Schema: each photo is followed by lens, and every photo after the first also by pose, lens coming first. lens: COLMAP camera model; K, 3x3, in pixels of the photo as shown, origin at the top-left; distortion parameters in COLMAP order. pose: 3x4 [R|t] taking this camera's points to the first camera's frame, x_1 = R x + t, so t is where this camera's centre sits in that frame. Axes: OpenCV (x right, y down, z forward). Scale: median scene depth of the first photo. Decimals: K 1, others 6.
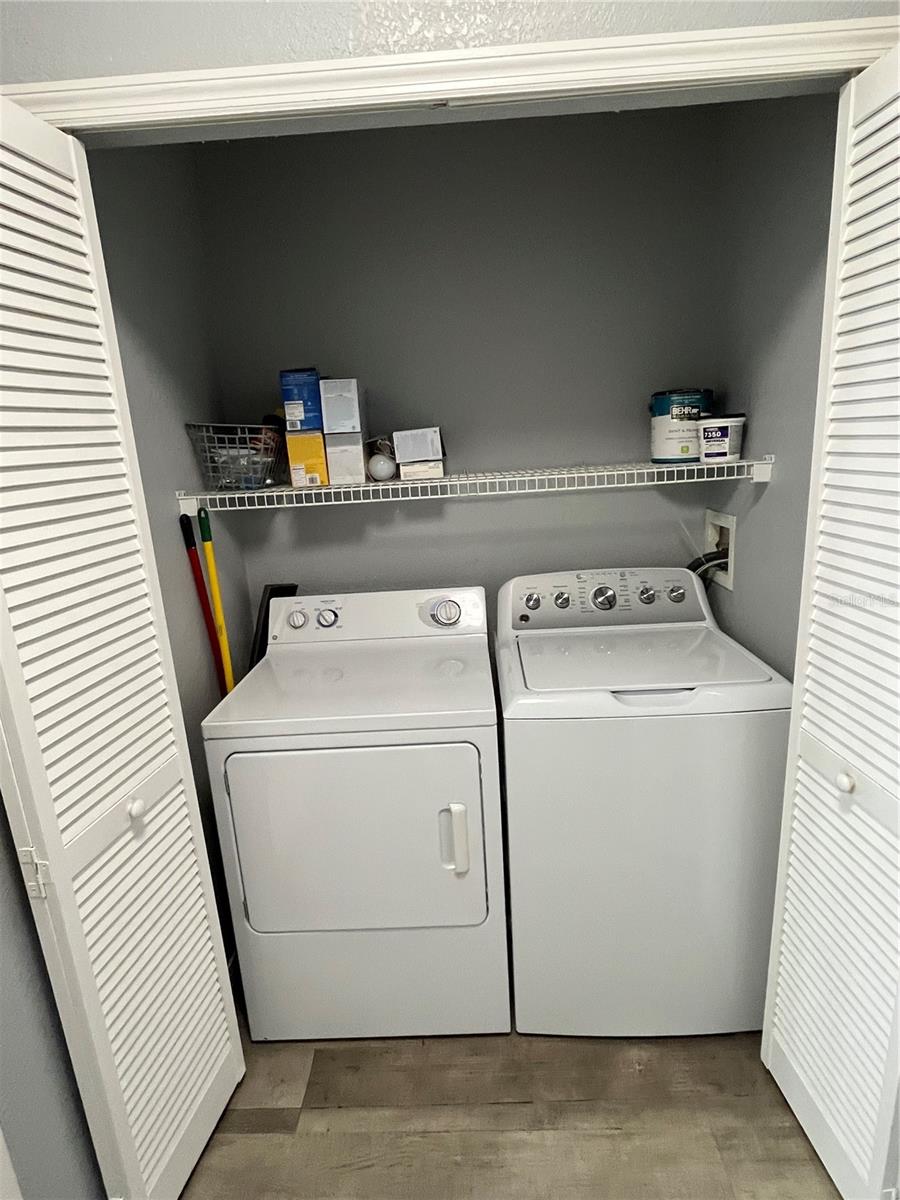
lens RADIAL K [[629.7, 0, 446.3], [0, 629.7, 596.1], [0, 0, 1]] dist [-0.002670, -0.000534]
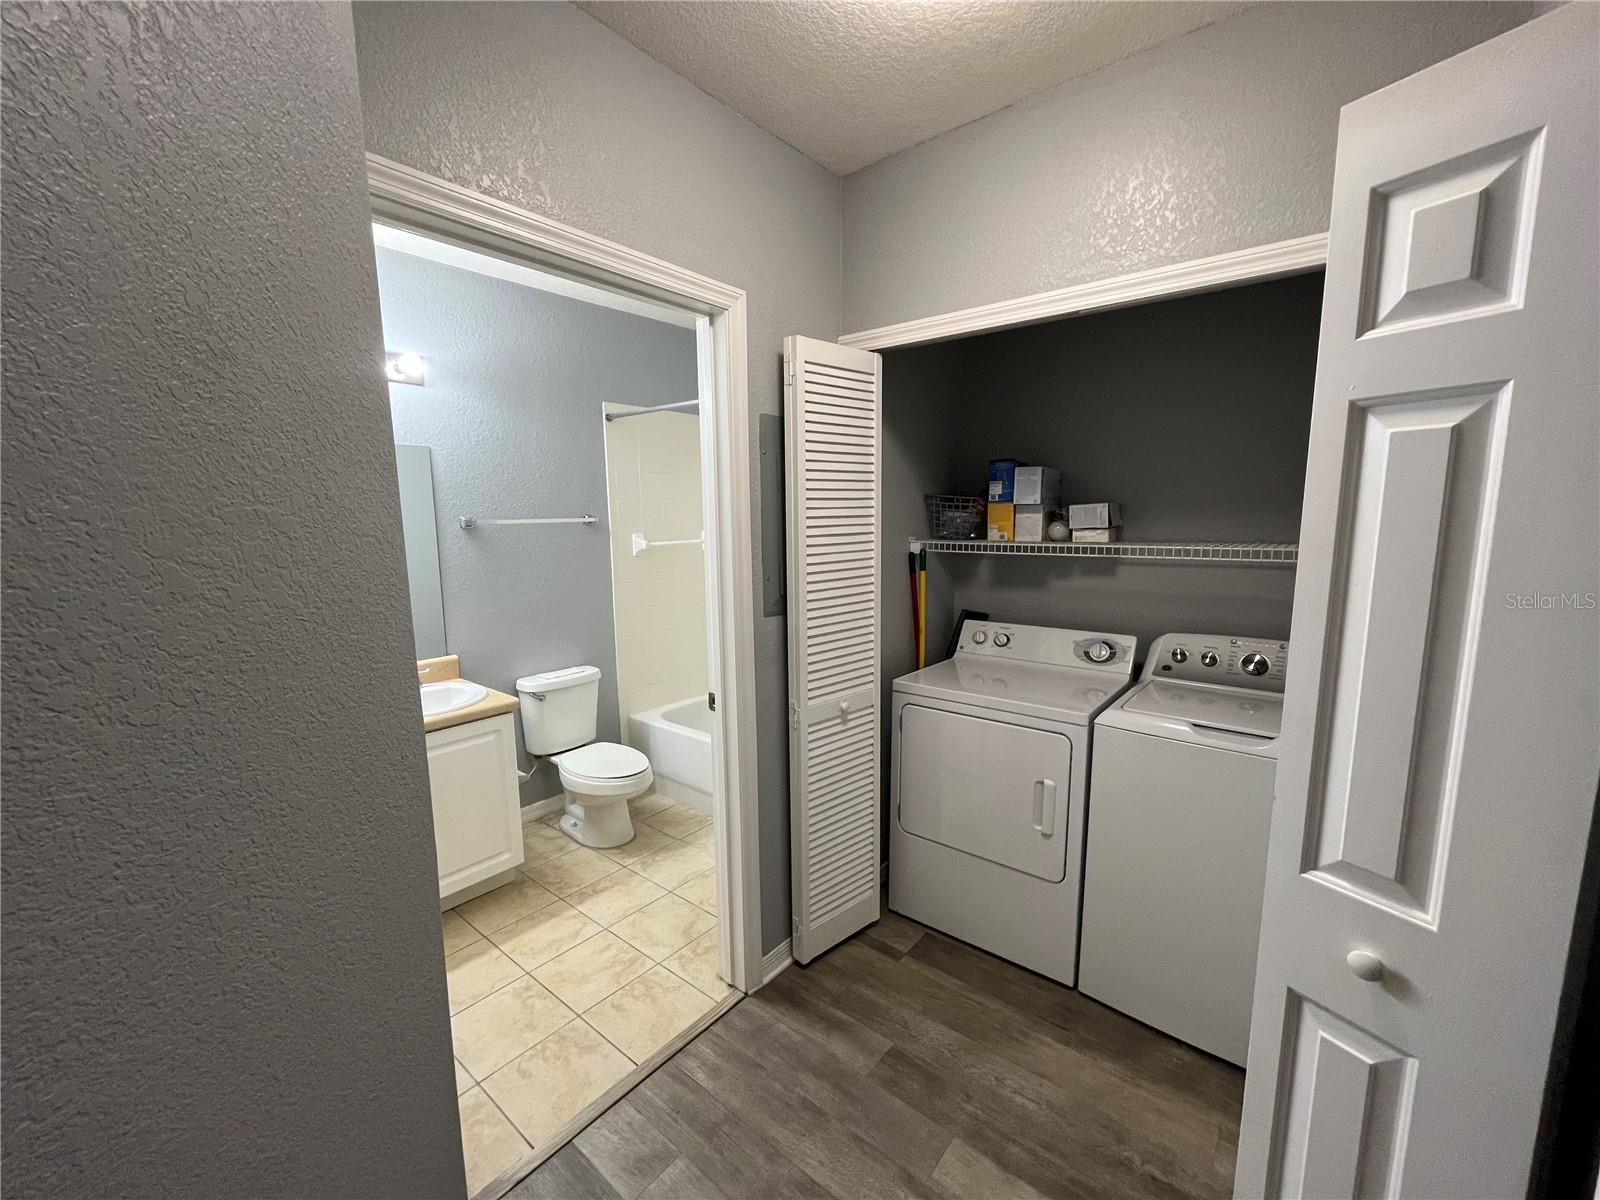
lens RADIAL K [[654.4, 0, 796.1], [0, 654.4, 603.1], [0, 0, 1]] dist [-0.001507, -0.000364]
pose [[0.786693, 0.134842, -0.602438, 0.324079], [-0.183786, 0.982762, -0.020028, 0.073733], [0.589353, 0.126475, 0.797914, -0.408953]]
